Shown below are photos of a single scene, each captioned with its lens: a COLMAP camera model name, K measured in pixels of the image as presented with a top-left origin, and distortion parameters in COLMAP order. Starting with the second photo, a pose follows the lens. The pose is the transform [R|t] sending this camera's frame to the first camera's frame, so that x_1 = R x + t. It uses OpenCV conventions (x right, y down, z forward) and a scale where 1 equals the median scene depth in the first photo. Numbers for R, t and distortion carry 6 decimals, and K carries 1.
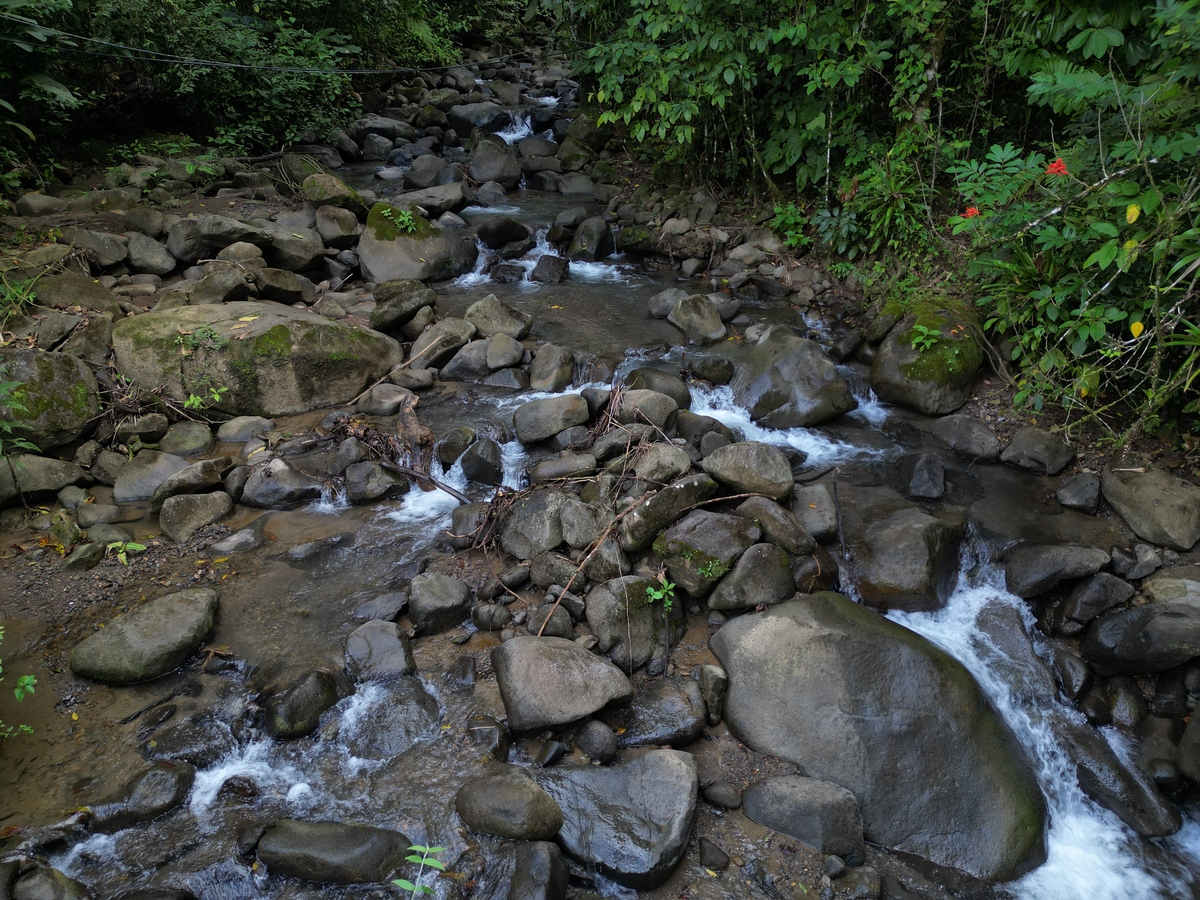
lens RADIAL K [[845.4, 0, 600.5], [0, 845.4, 445.3], [0, 0, 1]] dist [0.096313, -0.107198]
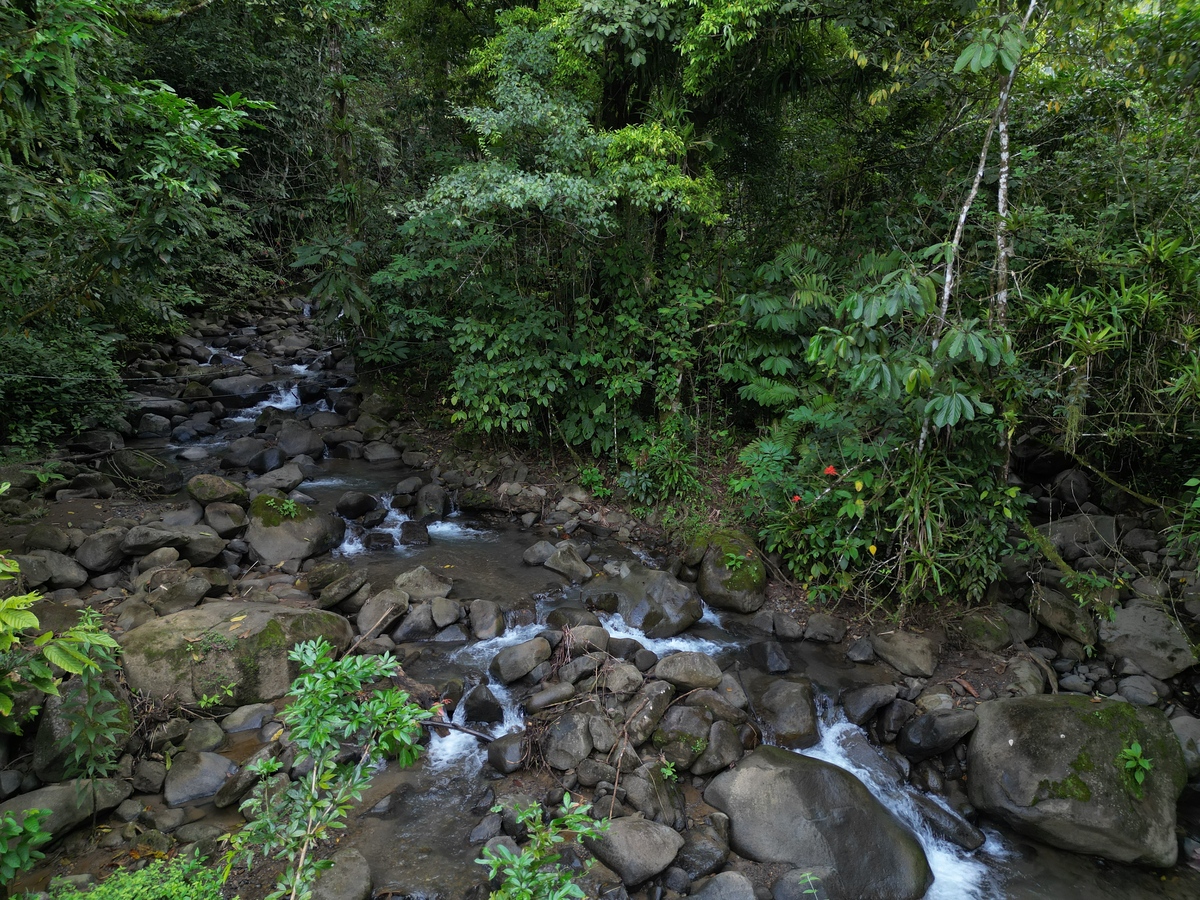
lens RADIAL K [[837.0, 0, 601.9], [0, 837.0, 445.8], [0, 0, 1]] dist [0.086620, -0.099386]
pose [[0.913018, -0.068484, 0.402130, -0.359376], [0.161581, 0.965887, -0.202369, -0.054308], [-0.374553, 0.249743, 0.892938, -0.237610]]
